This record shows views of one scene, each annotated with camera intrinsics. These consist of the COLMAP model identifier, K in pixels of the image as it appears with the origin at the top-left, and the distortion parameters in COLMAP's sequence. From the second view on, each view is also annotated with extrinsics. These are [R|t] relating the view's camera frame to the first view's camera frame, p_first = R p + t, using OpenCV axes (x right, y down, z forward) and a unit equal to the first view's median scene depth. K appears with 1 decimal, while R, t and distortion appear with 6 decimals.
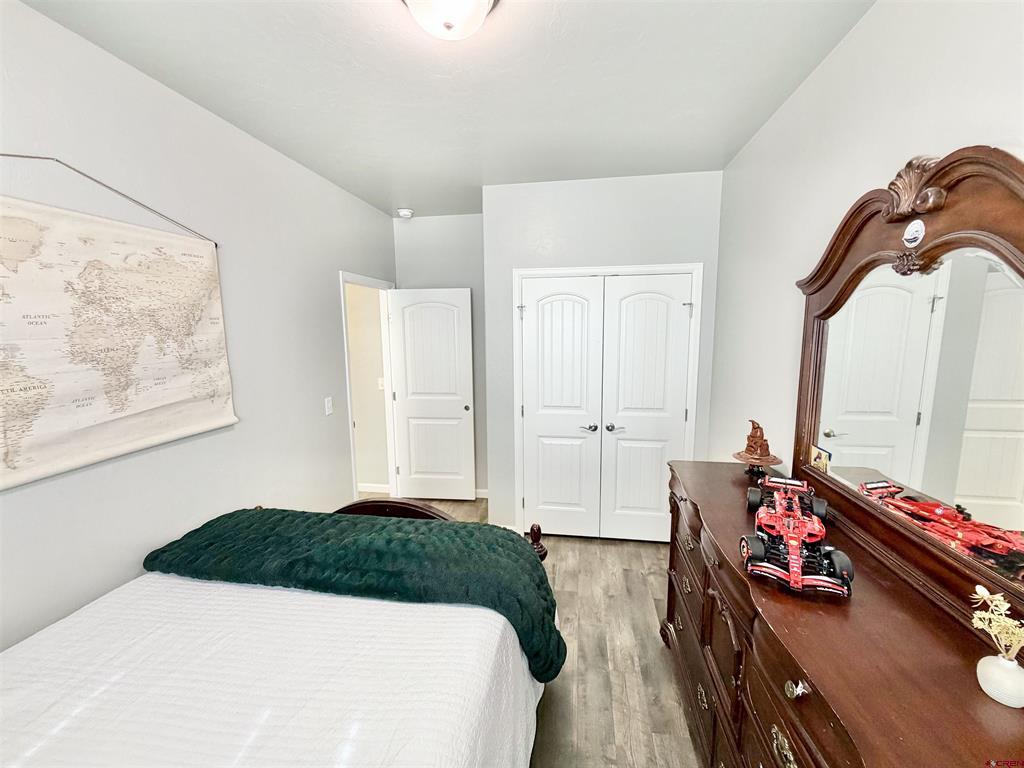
lens RADIAL K [[407.0, 0, 516.0], [0, 407.0, 383.2], [0, 0, 1]] dist [0.000442, -0.000088]
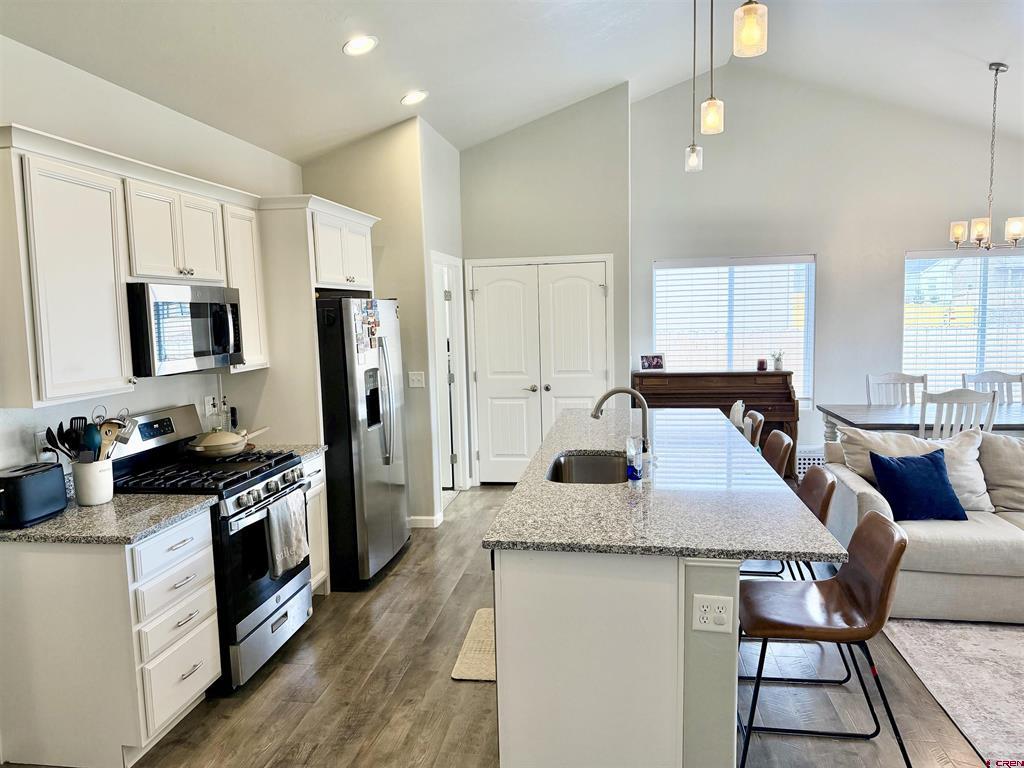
lens RADIAL K [[713.6, 0, 514.2], [0, 713.6, 384.1], [0, 0, 1]] dist [0.077888, -0.092061]
pose [[0.999867, -0.015839, 0.003809, 0.123627], [0.015947, 0.999415, -0.030238, 0.159681], [-0.003328, 0.030295, 0.999535, -1.118643]]
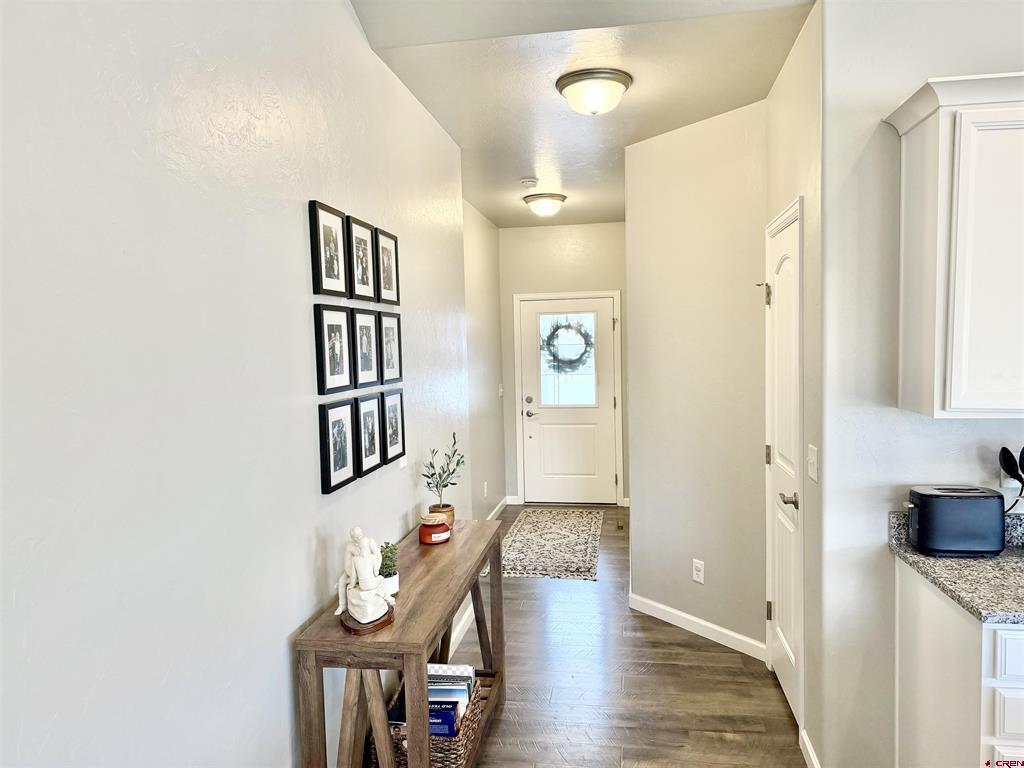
lens RADIAL K [[713.6, 0, 514.5], [0, 713.6, 384.2], [0, 0, 1]] dist [0.077888, -0.092061]
pose [[-0.003813, 0.064808, -0.997890, 0.266727], [-0.115835, 0.991152, 0.064813, 0.123417], [0.993261, 0.115838, 0.003728, -0.693792]]
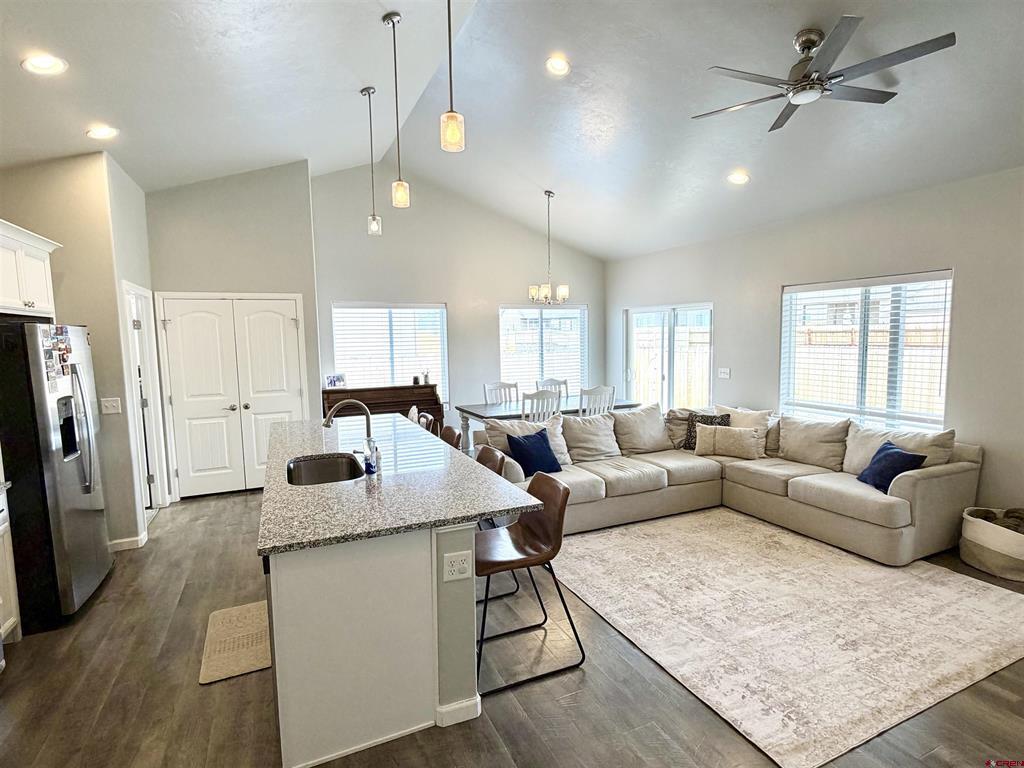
lens RADIAL K [[524.6, 0, 516.6], [0, 524.6, 385.6], [0, 0, 1]] dist [0.002344, -0.001912]
pose [[0.833554, -0.057223, 0.549467, 0.017239], [0.083424, 0.996253, -0.022803, 0.156318], [-0.546103, 0.064846, 0.835204, -1.020743]]
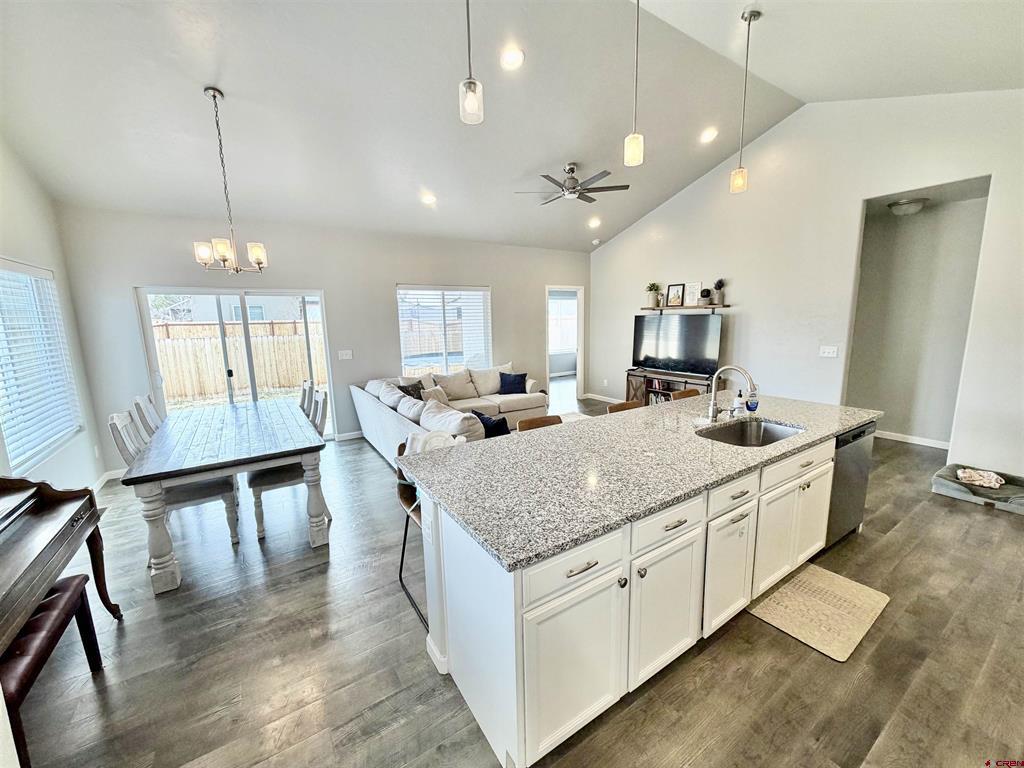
lens RADIAL K [[407.0, 0, 517.0], [0, 407.0, 384.2], [0, 0, 1]] dist [0.000442, -0.000088]
pose [[-0.674495, -0.098993, 0.731613, -0.018338], [0.125911, 0.961027, 0.246115, -0.087516], [-0.727464, 0.258121, -0.635744, 0.825701]]
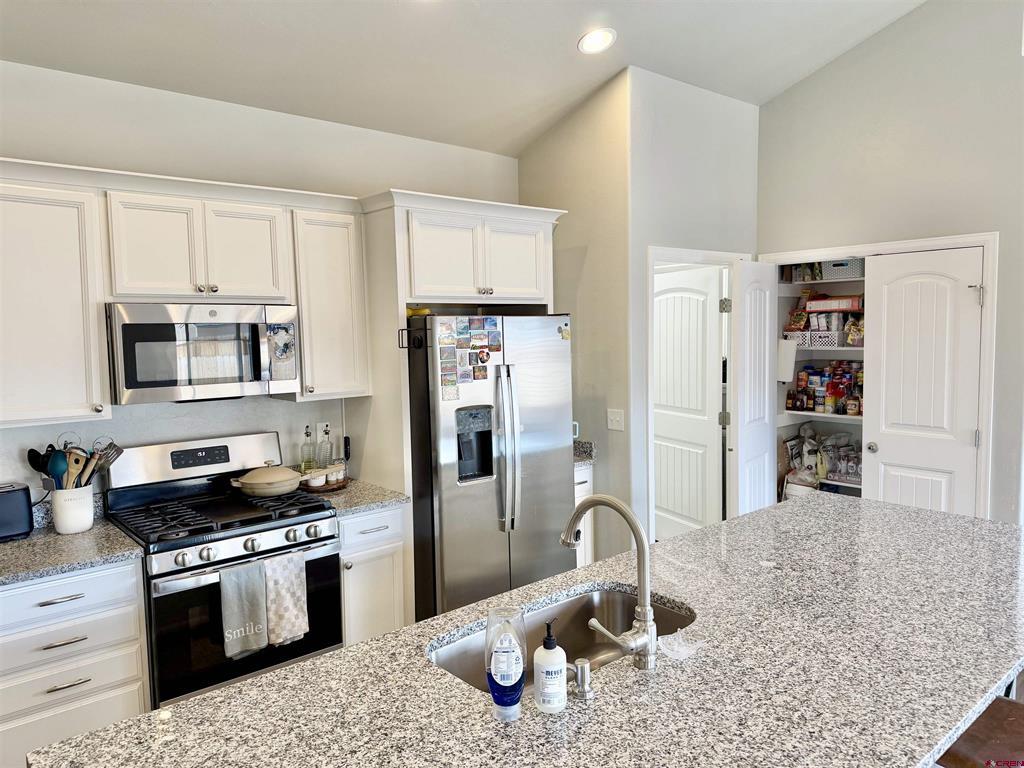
lens RADIAL K [[713.6, 0, 512.3], [0, 713.6, 390.0], [0, 0, 1]] dist [0.077888, -0.092061]
pose [[0.763340, 0.054395, -0.643702, 0.593199], [-0.077050, 0.997002, -0.007121, 0.061049], [0.641385, 0.055033, 0.765243, -0.506643]]
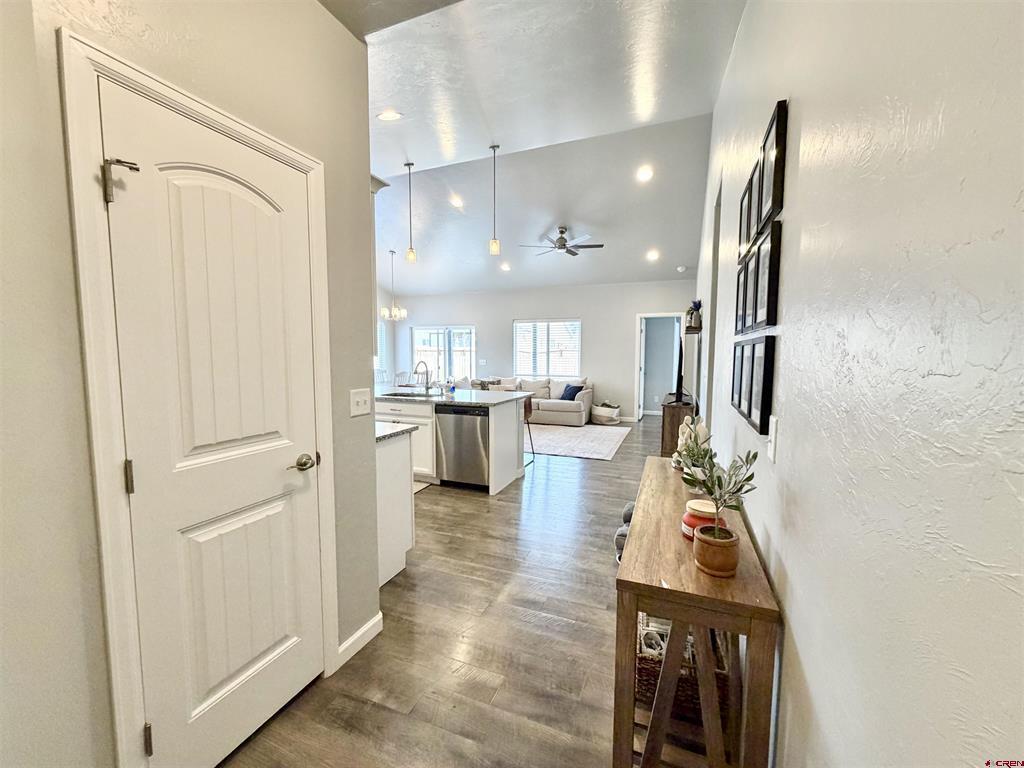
lens RADIAL K [[407.0, 0, 517.7], [0, 407.0, 384.1], [0, 0, 1]] dist [0.000442, -0.000088]
pose [[0.221715, -0.065954, 0.972878, -1.096570], [0.128432, 0.990993, 0.037913, 0.208268], [-0.966617, 0.116543, 0.228189, -0.701858]]
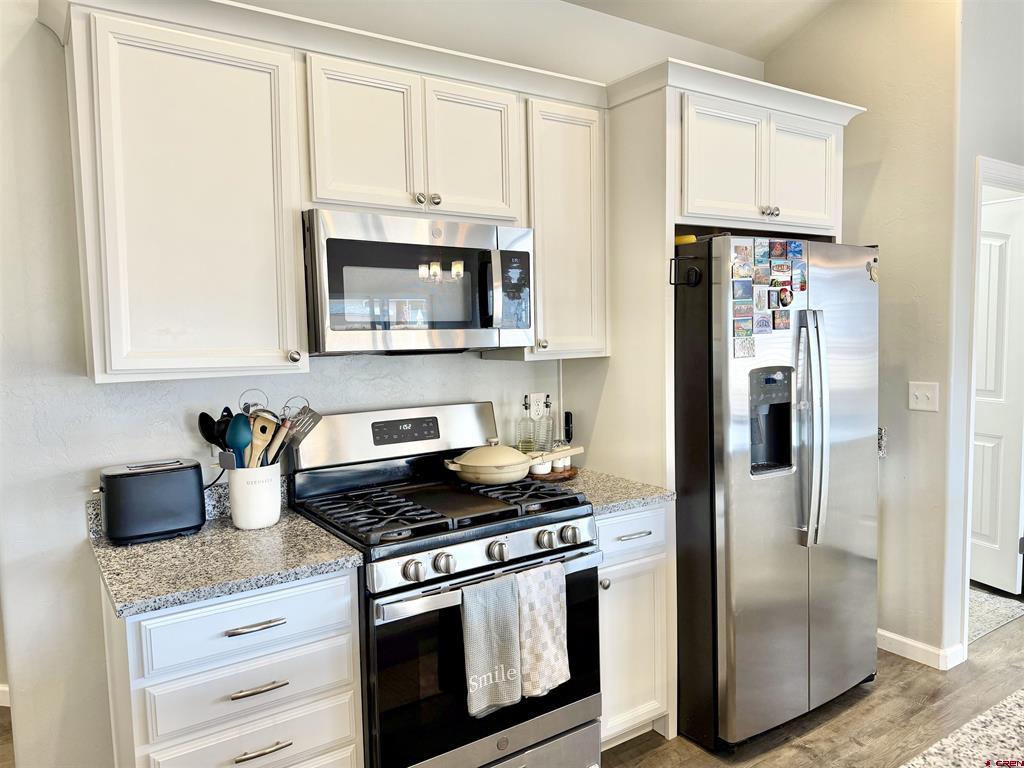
lens RADIAL K [[713.6, 0, 513.2], [0, 713.6, 390.5], [0, 0, 1]] dist [0.077888, -0.092061]
pose [[0.681295, 0.058411, -0.729675, 0.227080], [-0.084762, 0.996401, 0.000621, 0.131139], [0.727085, 0.061426, 0.683794, -0.443022]]
